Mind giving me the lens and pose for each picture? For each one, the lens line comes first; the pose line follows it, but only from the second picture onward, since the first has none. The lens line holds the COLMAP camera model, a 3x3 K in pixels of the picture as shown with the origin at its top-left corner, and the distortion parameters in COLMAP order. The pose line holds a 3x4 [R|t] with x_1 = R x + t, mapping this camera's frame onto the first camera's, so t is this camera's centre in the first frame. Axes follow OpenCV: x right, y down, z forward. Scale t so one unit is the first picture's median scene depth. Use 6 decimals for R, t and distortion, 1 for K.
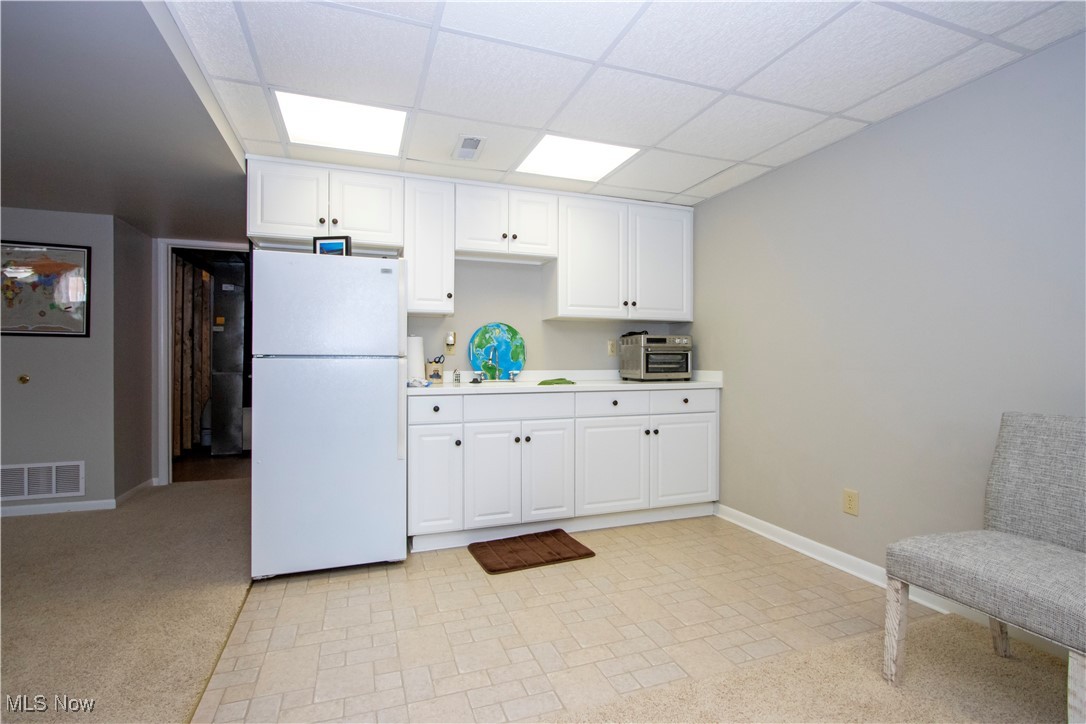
lens RADIAL K [[507.3, 0, 538.2], [0, 507.3, 360.9], [0, 0, 1]] dist [-0.015078, 0.000223]
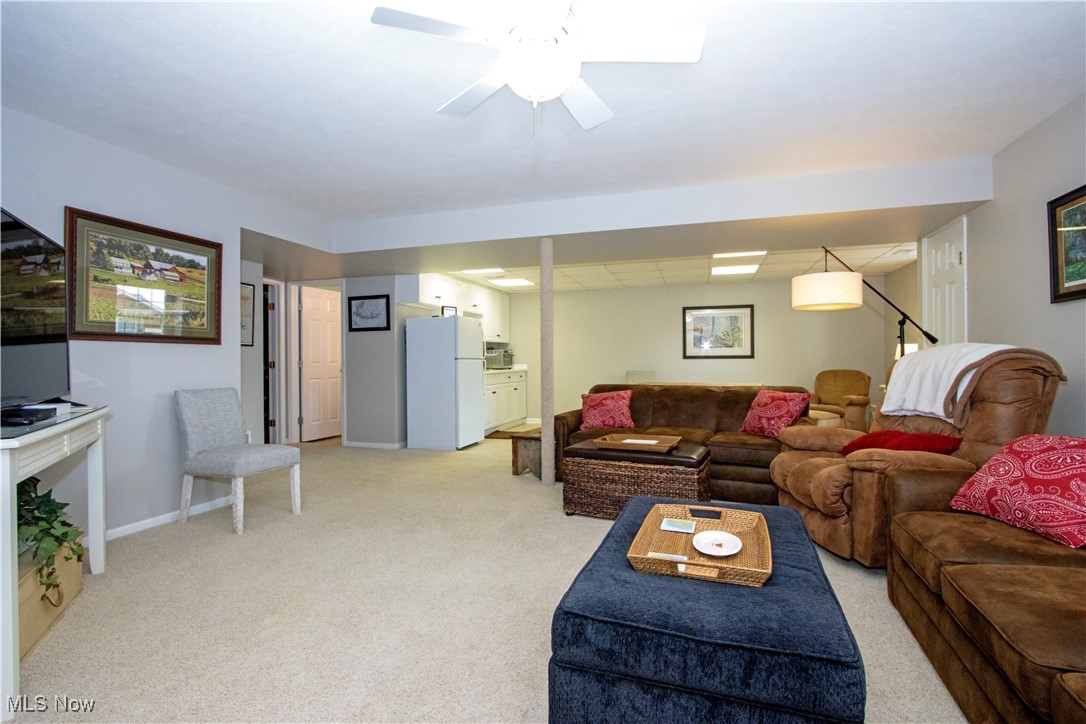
lens RADIAL K [[507.3, 0, 541.9], [0, 507.3, 358.1], [0, 0, 1]] dist [-0.015078, 0.000223]
pose [[0.619119, -0.003047, 0.785291, -1.492256], [0.004203, 0.999991, 0.000567, -0.009444], [-0.785286, 0.002950, 0.619126, -0.568984]]
